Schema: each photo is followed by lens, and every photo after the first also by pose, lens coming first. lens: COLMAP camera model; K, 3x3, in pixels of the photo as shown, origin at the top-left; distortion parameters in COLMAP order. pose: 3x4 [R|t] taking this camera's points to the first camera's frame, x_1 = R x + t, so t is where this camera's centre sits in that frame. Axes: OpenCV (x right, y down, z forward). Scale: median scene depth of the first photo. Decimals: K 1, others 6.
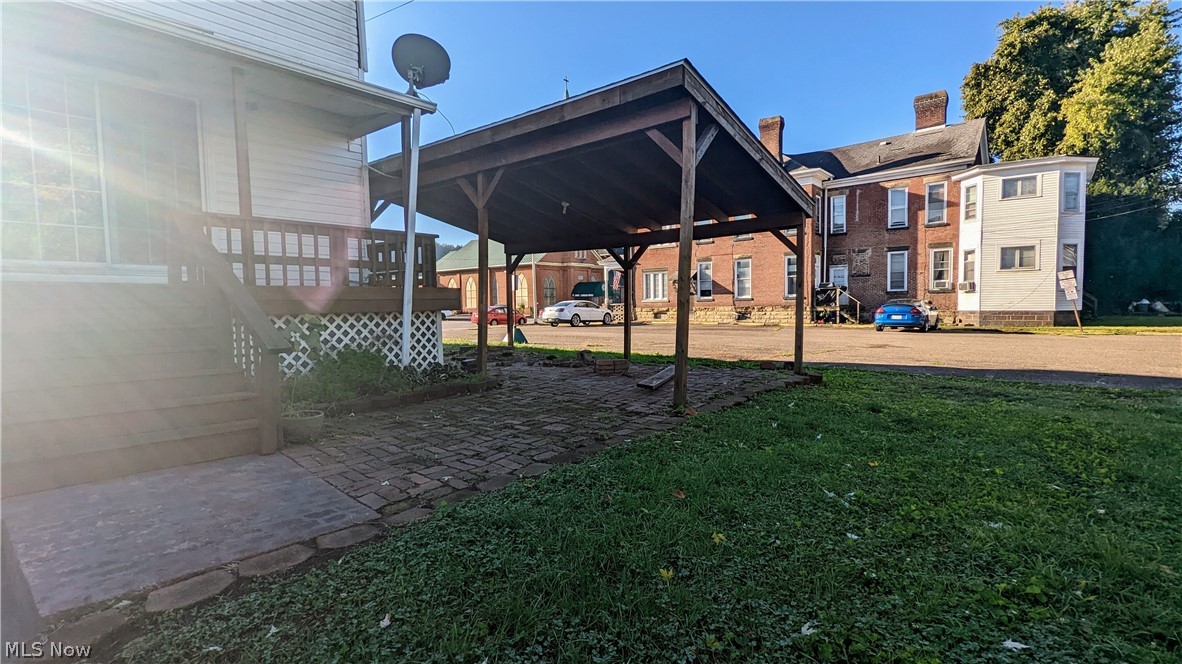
lens RADIAL K [[557.2, 0, 594.9], [0, 557.2, 331.7], [0, 0, 1]] dist [0.003103, 0.001215]
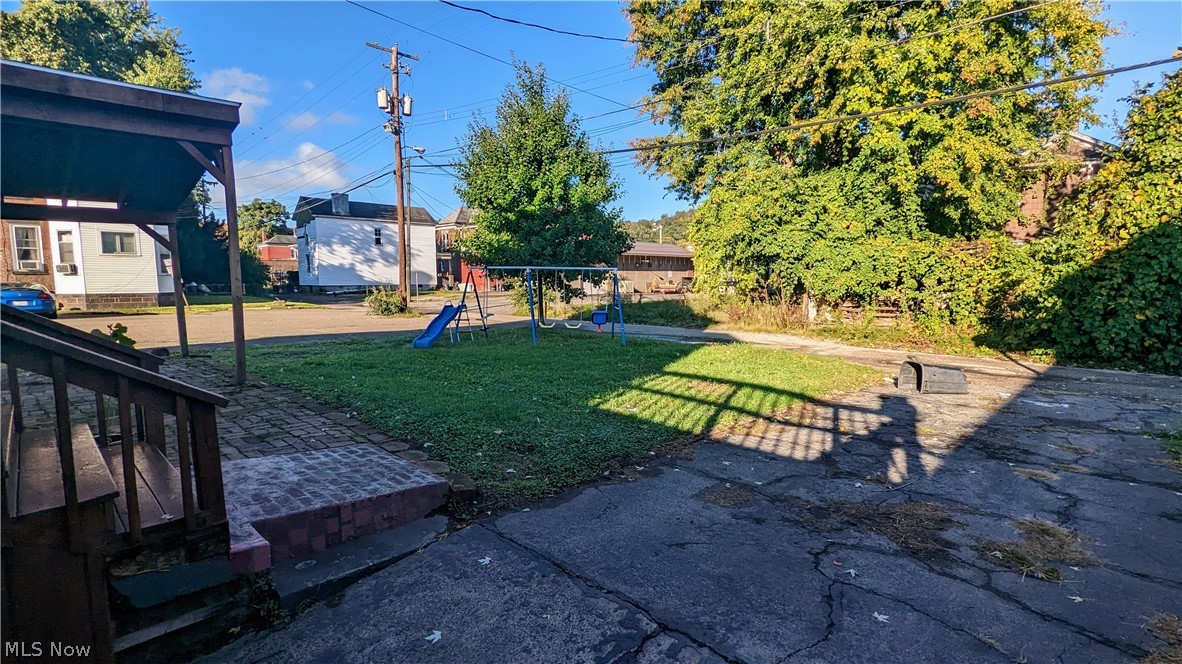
lens RADIAL K [[557.2, 0, 592.3], [0, 557.2, 332.3], [0, 0, 1]] dist [0.003103, 0.001215]
pose [[0.087744, -0.085754, 0.992445, -0.220179], [0.046970, 0.995536, 0.081869, -0.009260], [-0.995035, 0.039431, 0.091380, 0.025745]]
